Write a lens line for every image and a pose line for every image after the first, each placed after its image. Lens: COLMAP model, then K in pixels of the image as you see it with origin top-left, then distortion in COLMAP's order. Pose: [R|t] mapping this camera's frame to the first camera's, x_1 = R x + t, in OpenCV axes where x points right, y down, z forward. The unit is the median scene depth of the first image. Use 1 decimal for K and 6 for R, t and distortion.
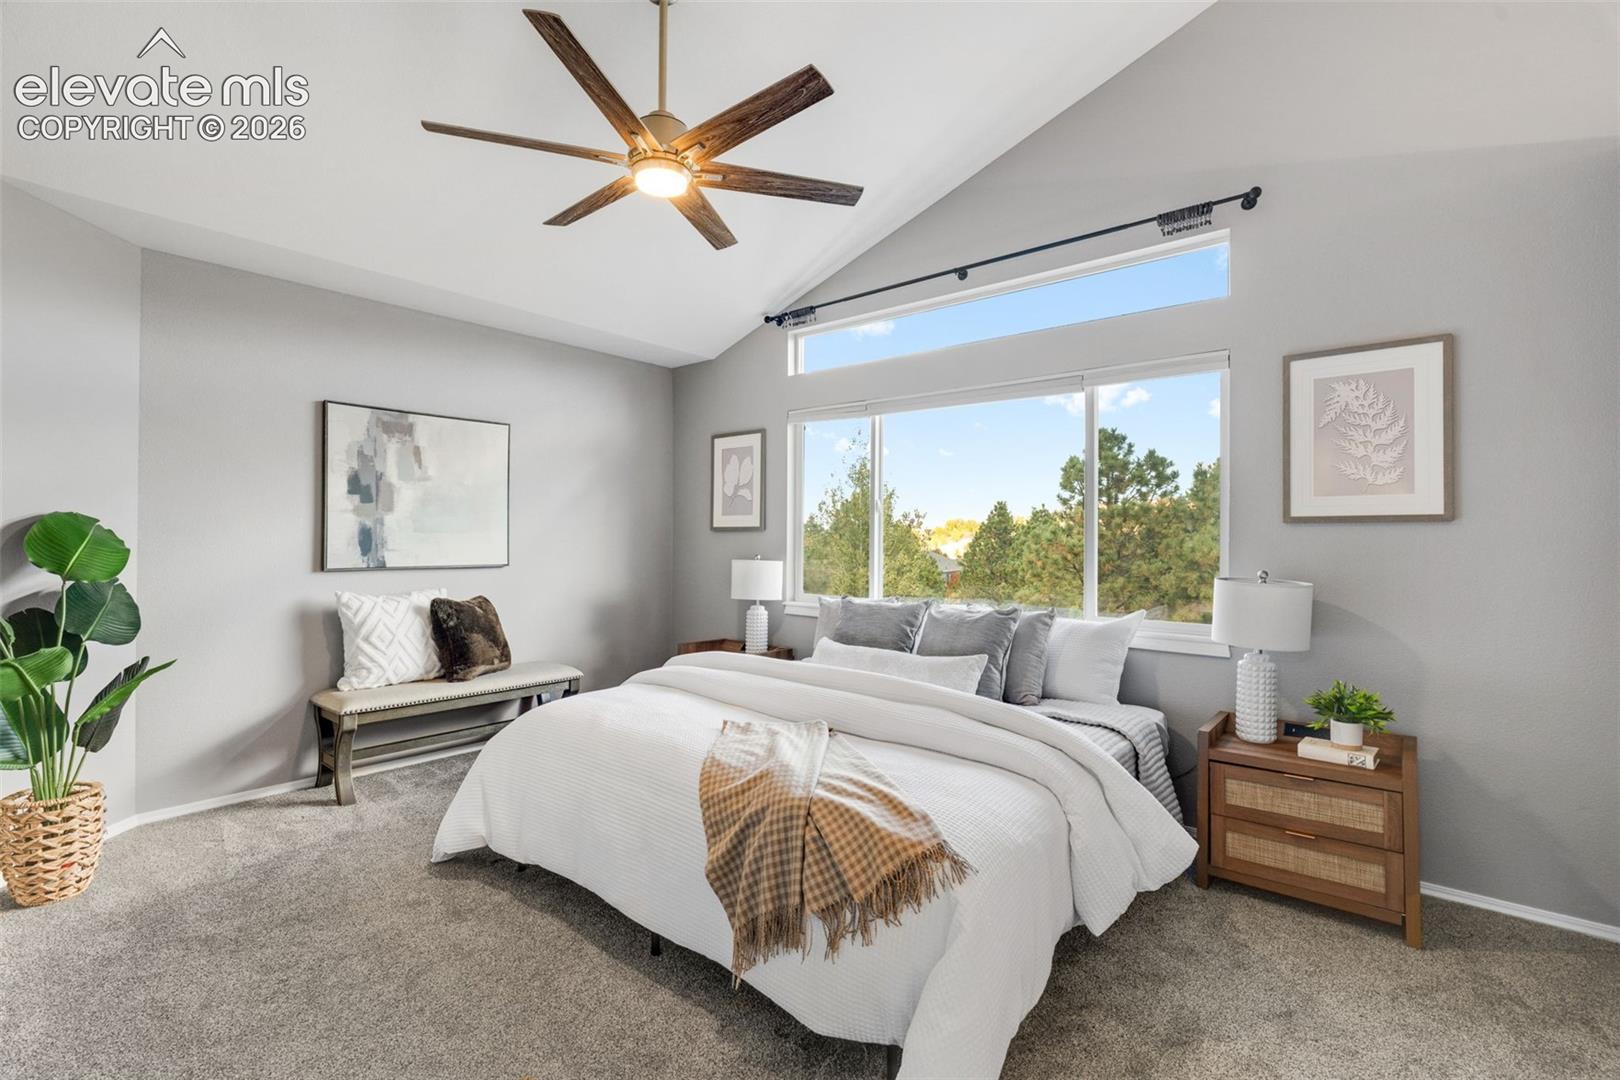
lens RADIAL K [[735.9, 0, 807.9], [0, 735.9, 527.9], [0, 0, 1]] dist [-0.004662, 0.001776]
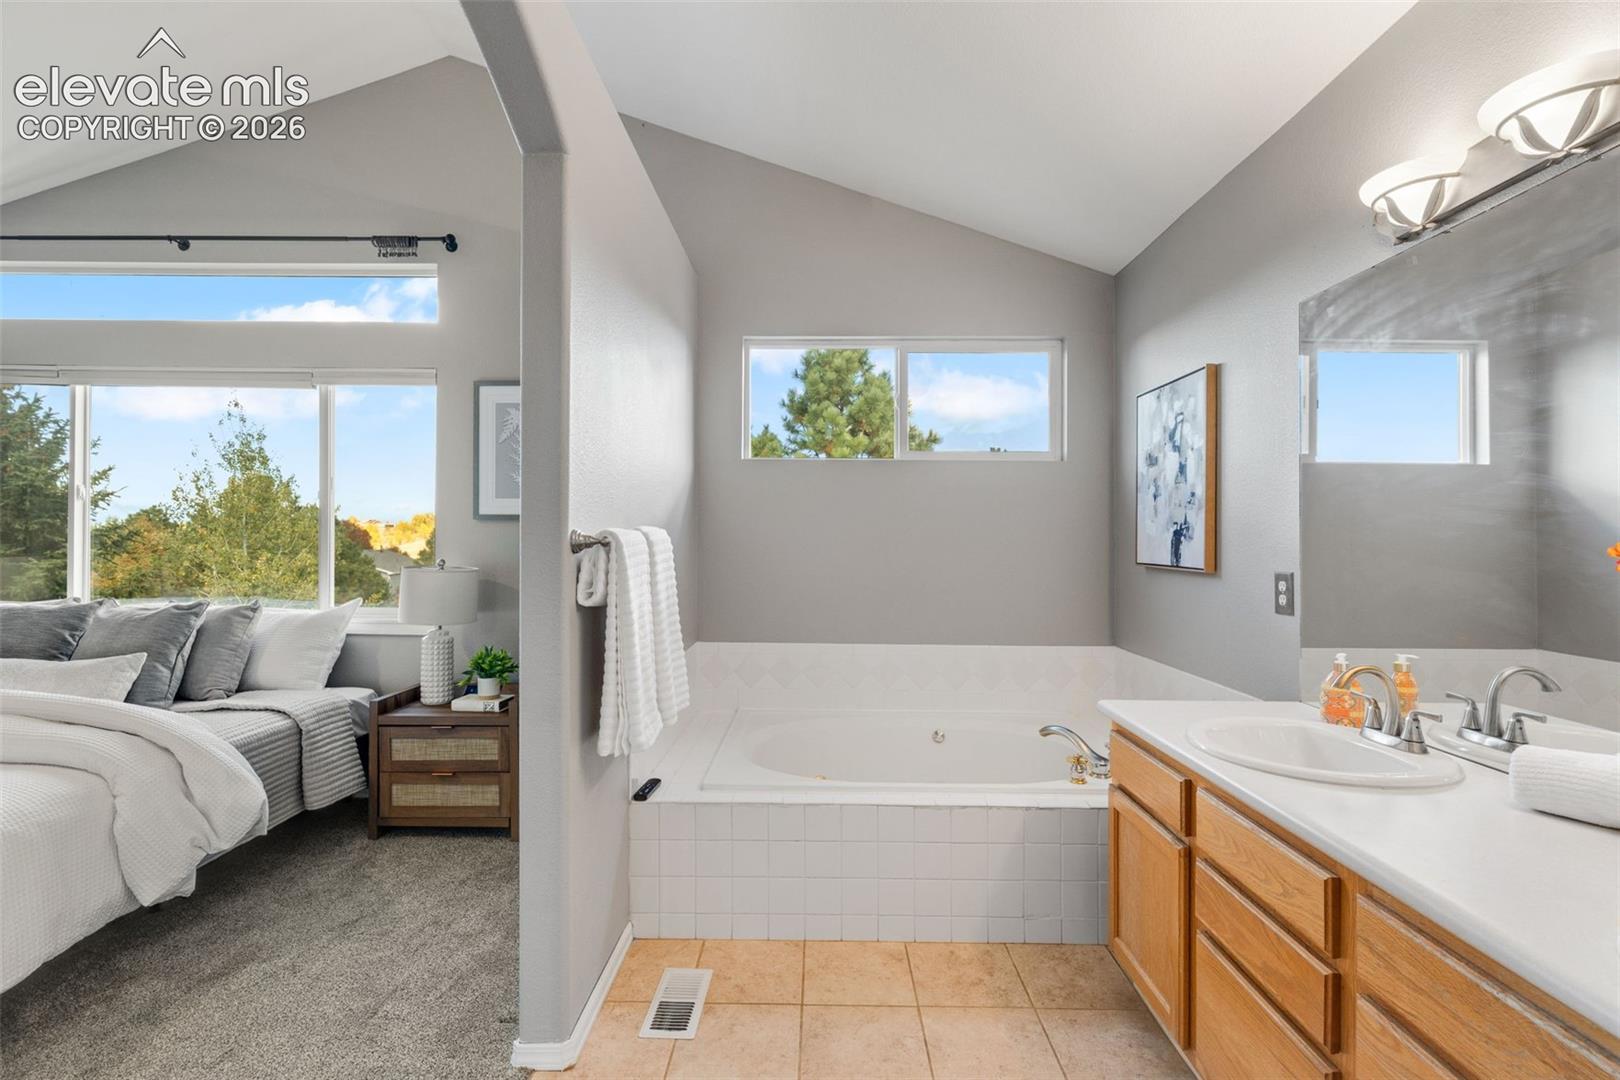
lens RADIAL K [[735.9, 0, 815.3], [0, 735.9, 529.8], [0, 0, 1]] dist [-0.004662, 0.001776]
pose [[0.769675, 0.009127, 0.638371, 0.307027], [-0.012910, 0.999916, 0.001269, 0.001452], [-0.638306, -0.009219, 0.769728, -0.281779]]
